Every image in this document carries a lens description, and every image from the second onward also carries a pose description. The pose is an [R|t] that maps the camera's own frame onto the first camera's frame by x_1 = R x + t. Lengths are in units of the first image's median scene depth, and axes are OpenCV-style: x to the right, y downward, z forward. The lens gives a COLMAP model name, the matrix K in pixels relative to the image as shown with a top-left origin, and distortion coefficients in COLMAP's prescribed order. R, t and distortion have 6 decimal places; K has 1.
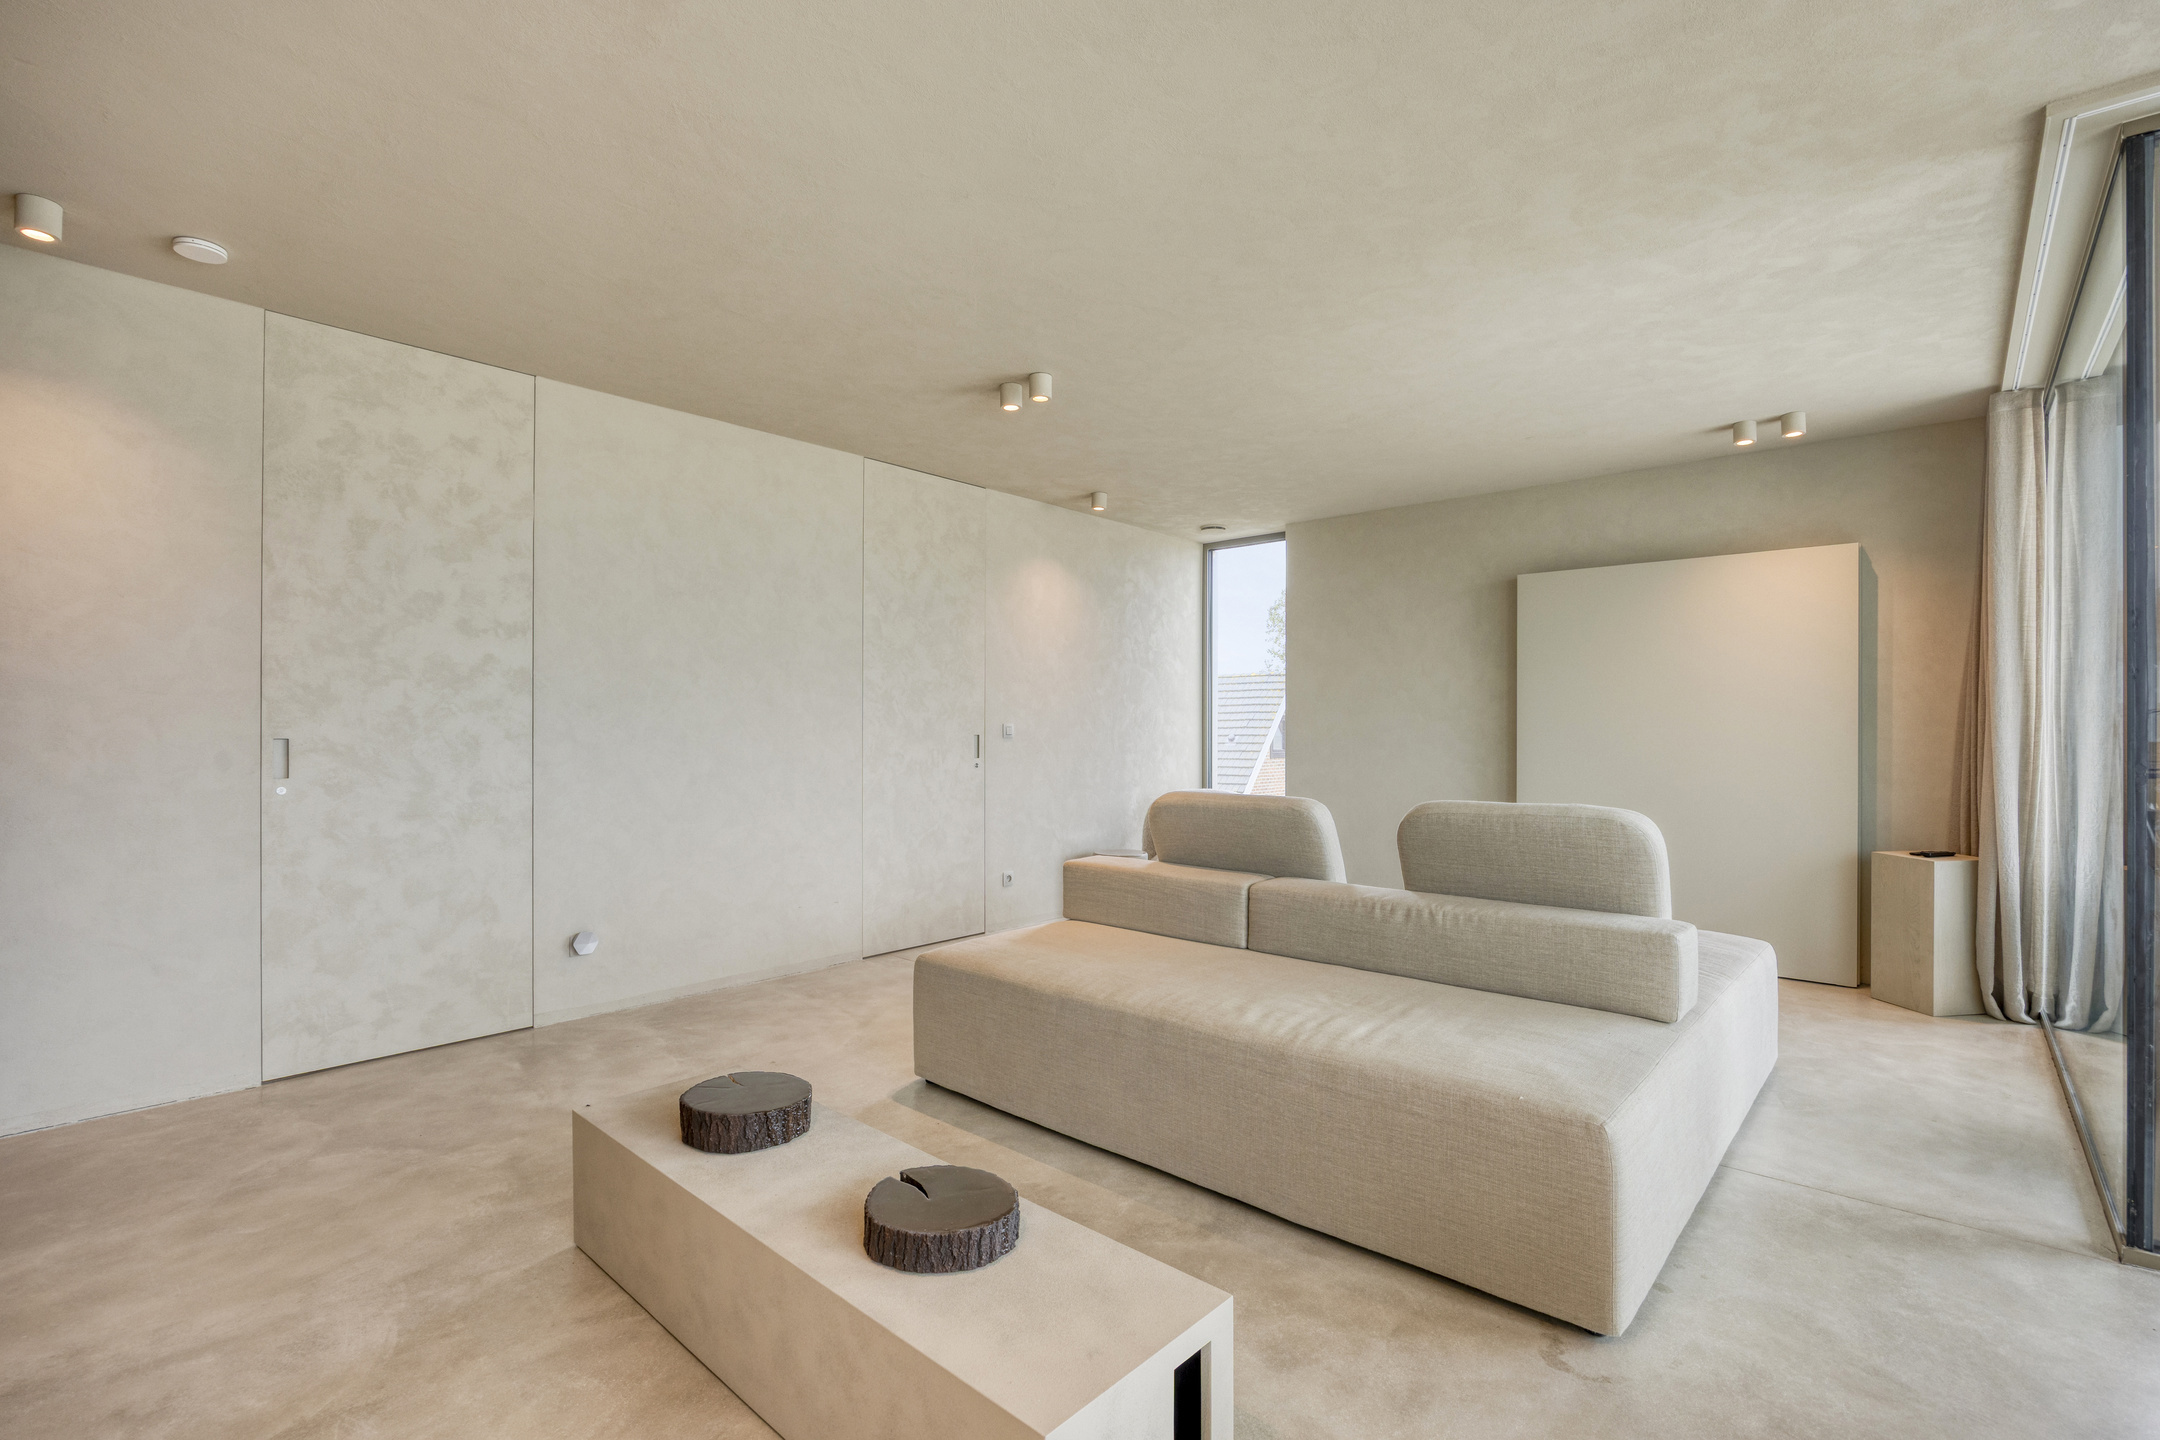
lens RADIAL K [[965.9, 0, 1088.4], [0, 965.9, 727.7], [0, 0, 1]] dist [-0.012994, 0.000137]
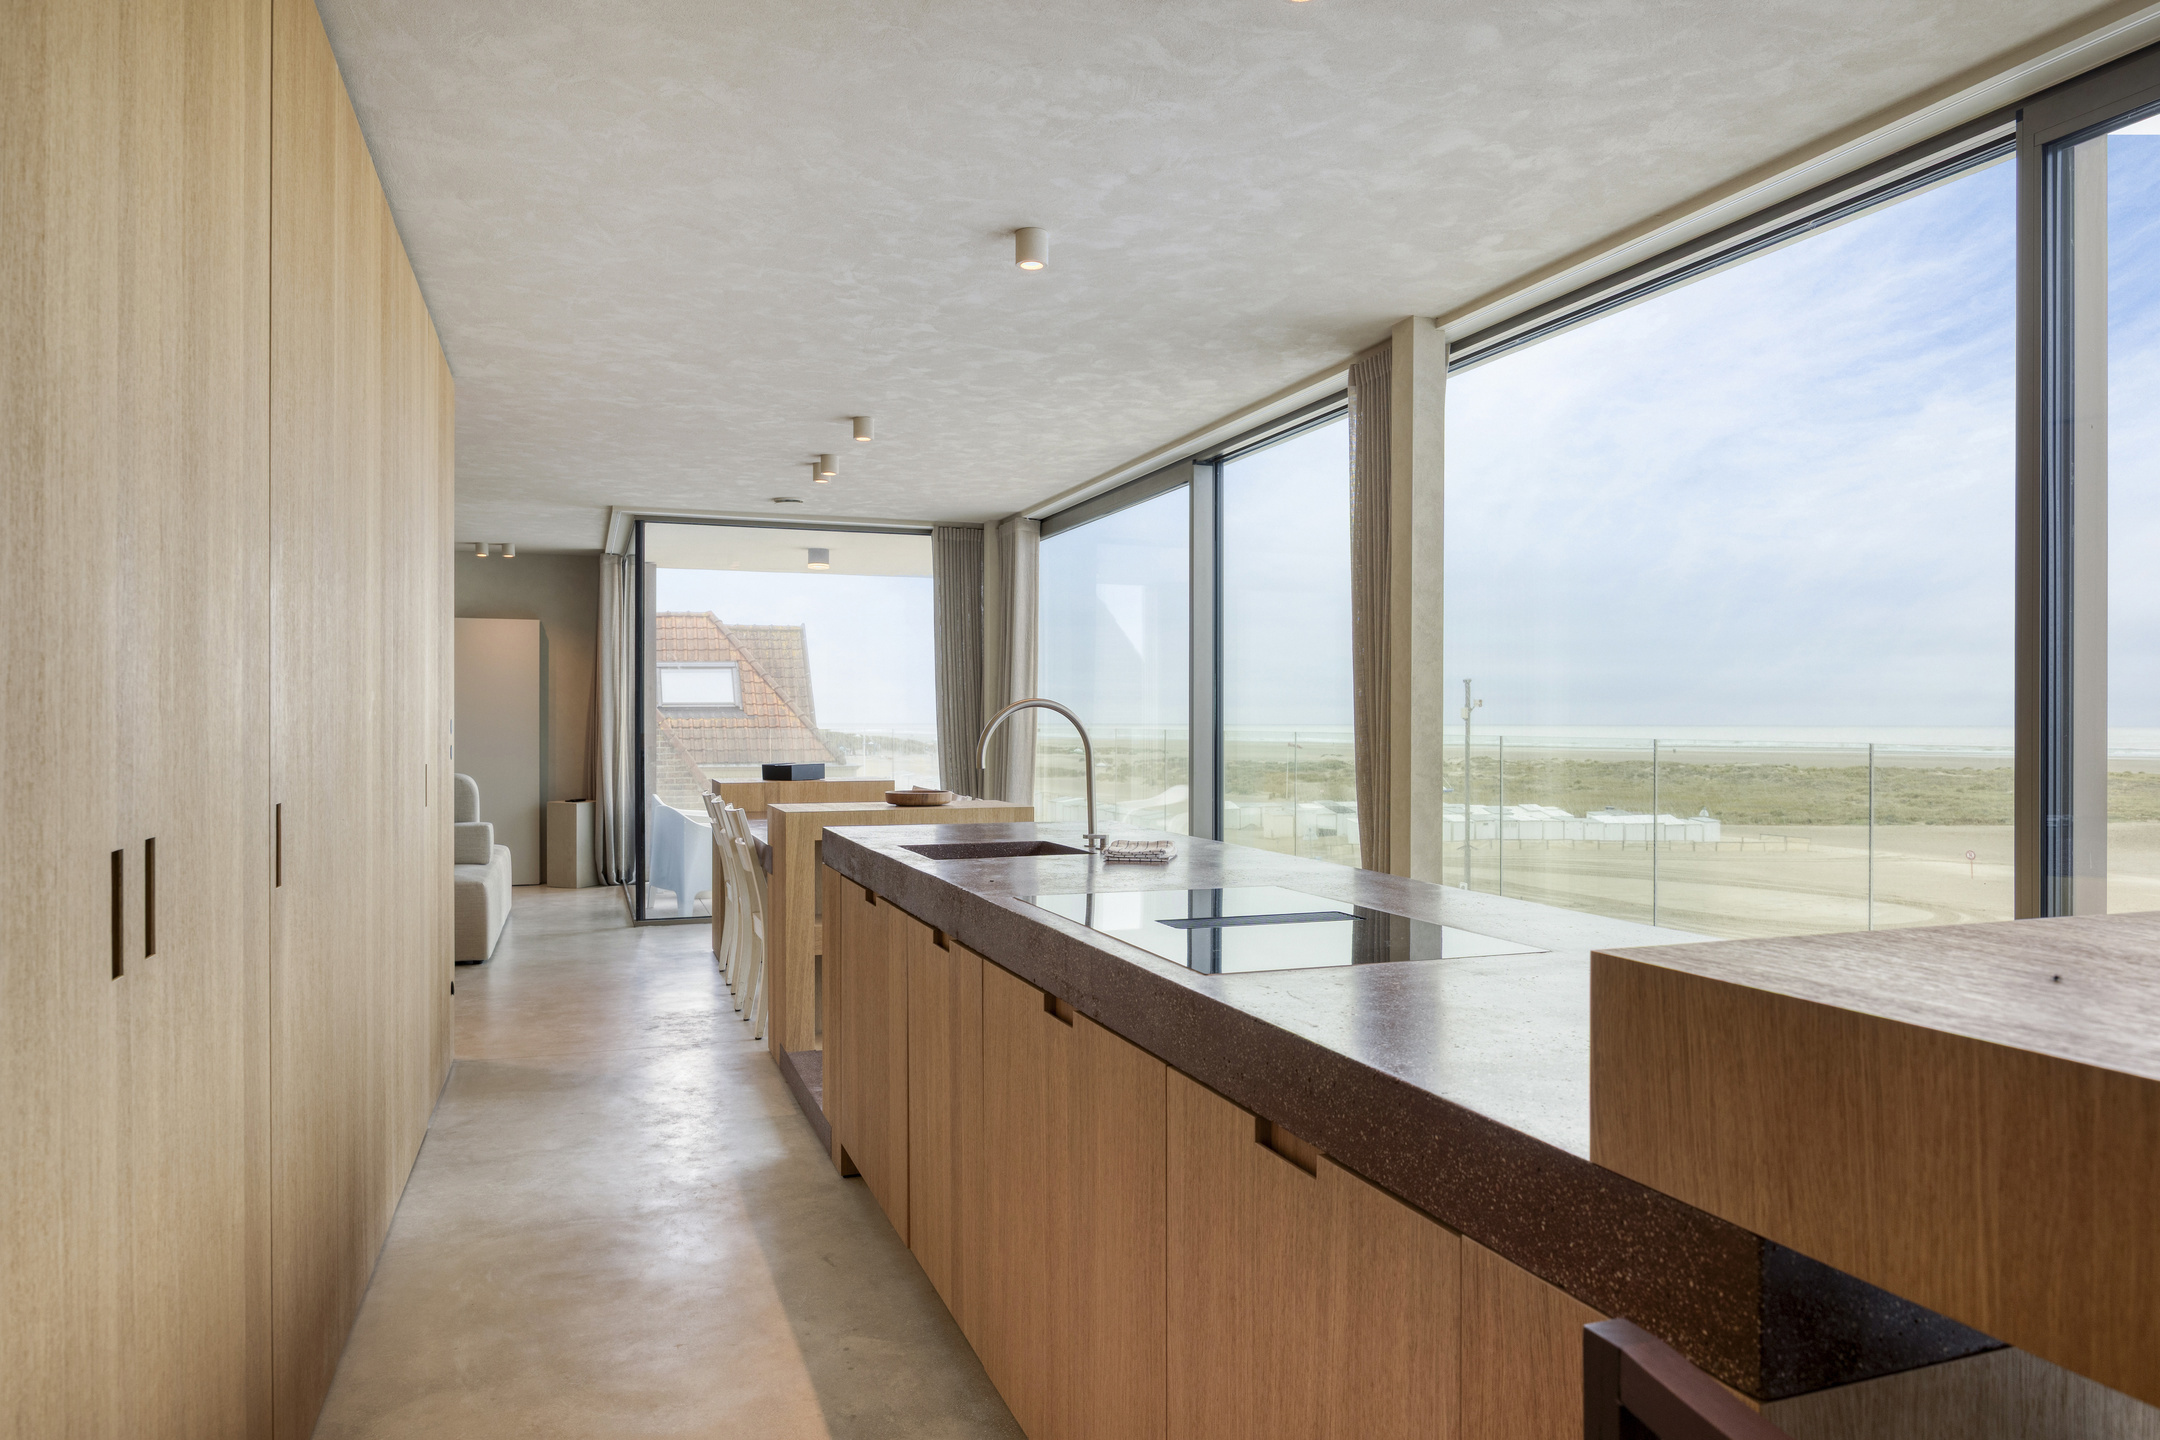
lens RADIAL K [[1374.7, 0, 1080.0], [0, 1374.7, 720.0], [0, 0, 1]] dist [-0.002956, -0.000081]
pose [[0.471951, -0.001852, 0.881623, -1.005668], [0.000034, 0.999998, 0.002082, -0.025146], [-0.881625, -0.000953, 0.471951, -1.120645]]
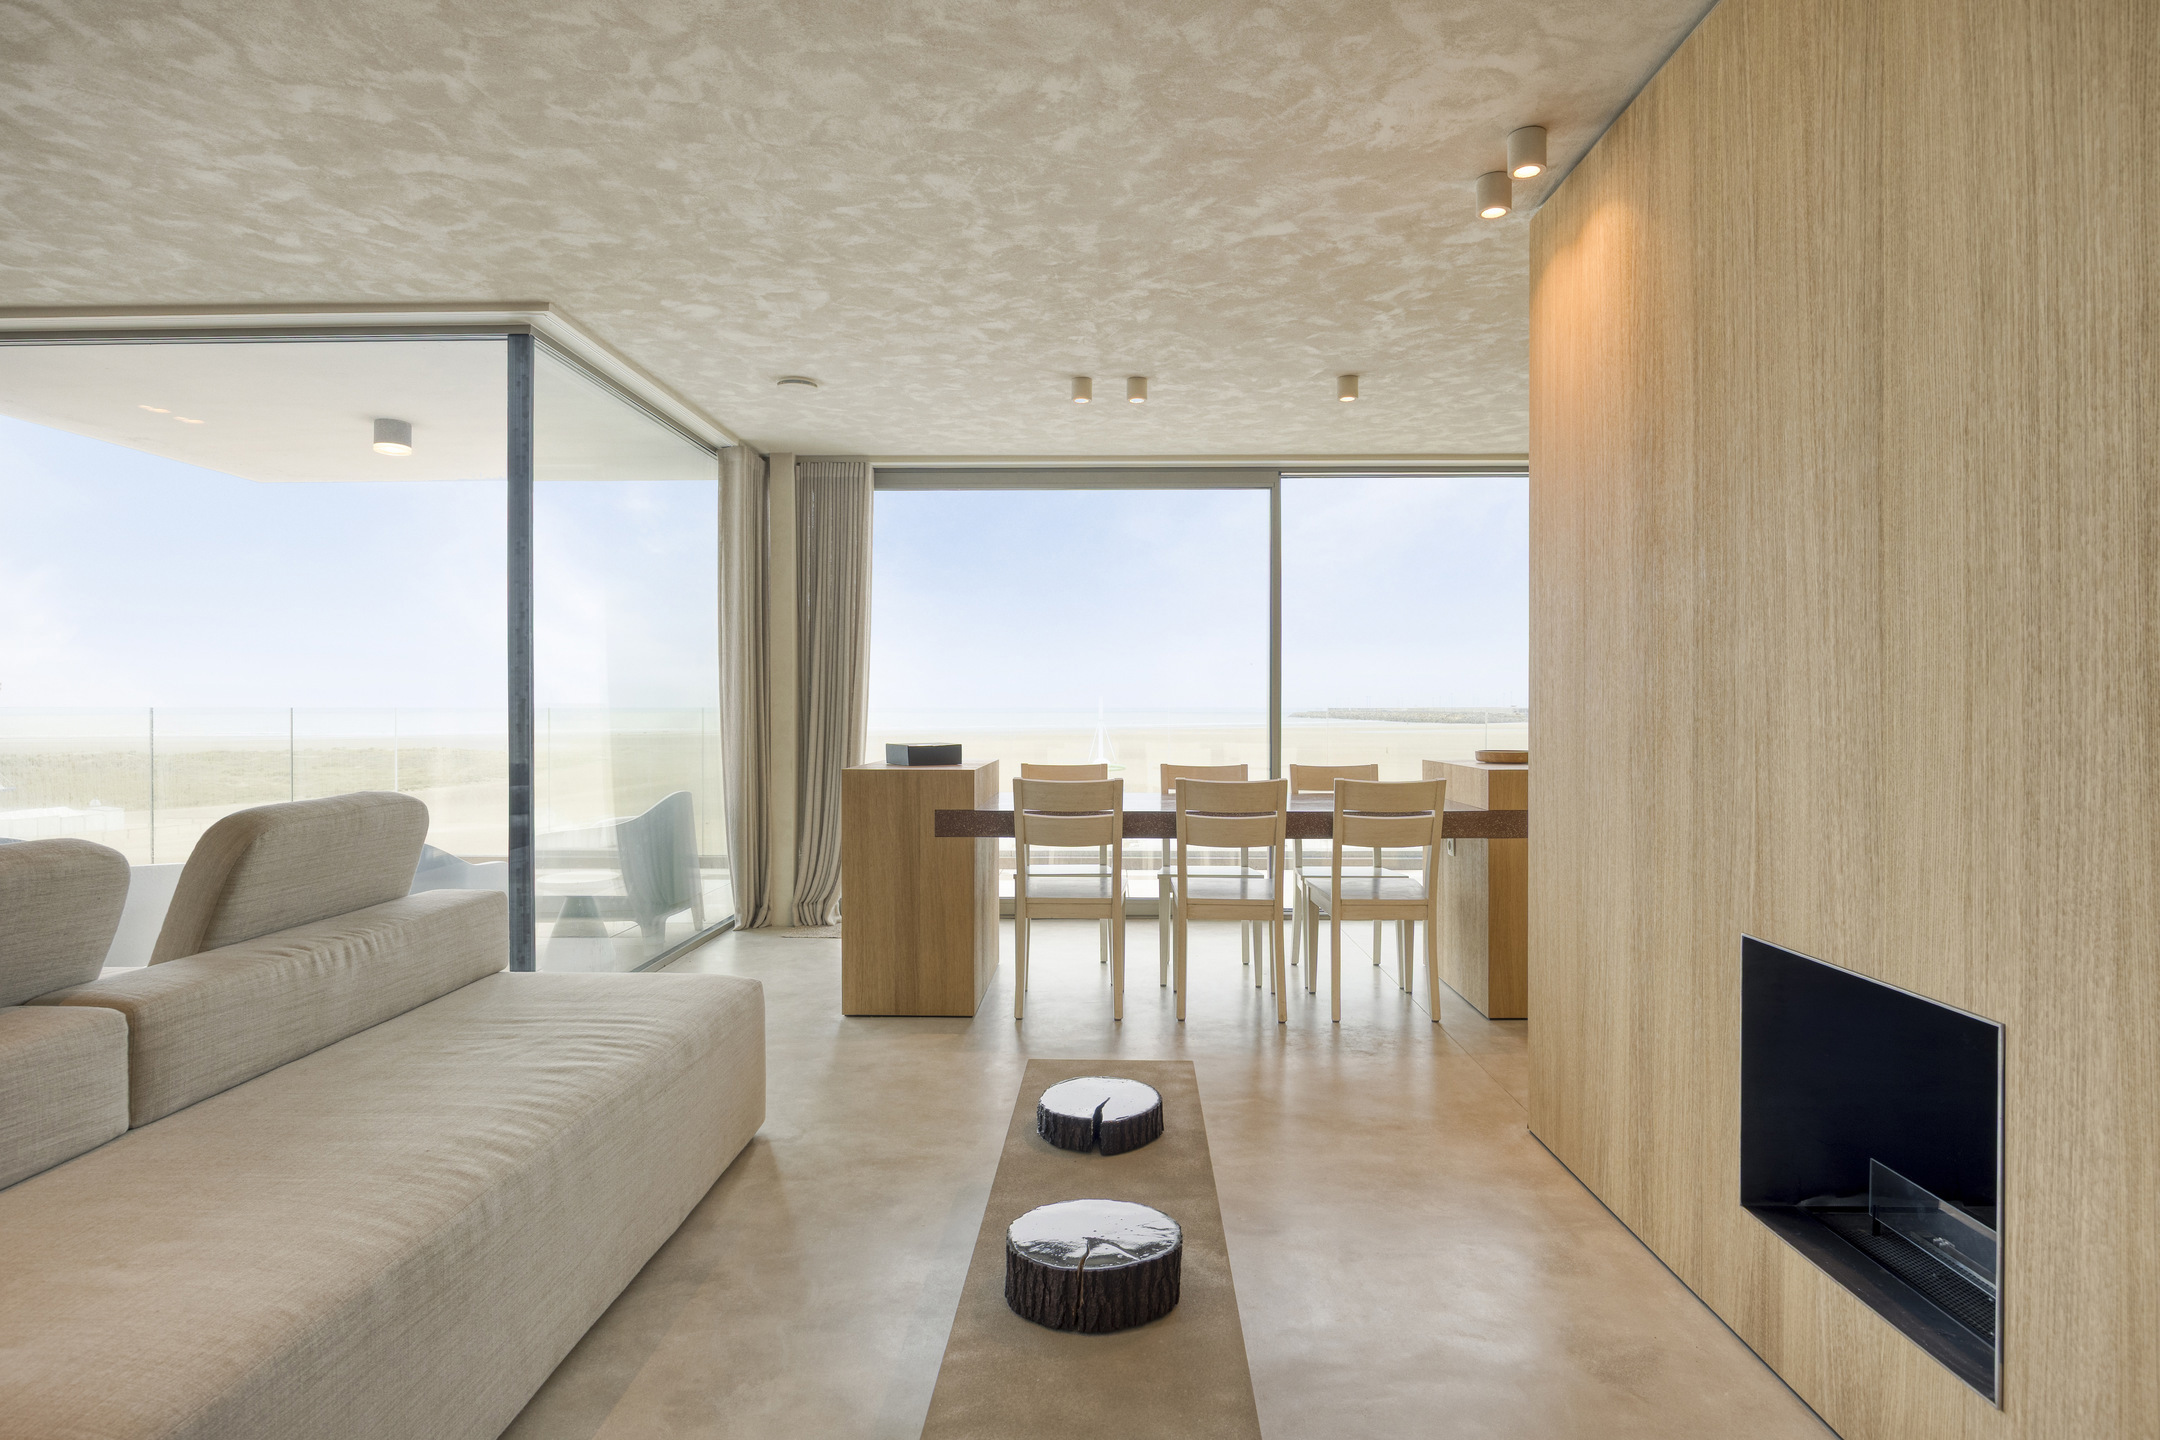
lens RADIAL K [[1137.1, 0, 1087.2], [0, 1137.1, 710.7], [0, 0, 1]] dist [-0.012374, 0.000147]
pose [[-0.641879, -0.002953, 0.766800, -0.516278], [-0.000888, 0.999995, 0.003108, 0.000166], [-0.766805, 0.001314, -0.641879, 0.810377]]
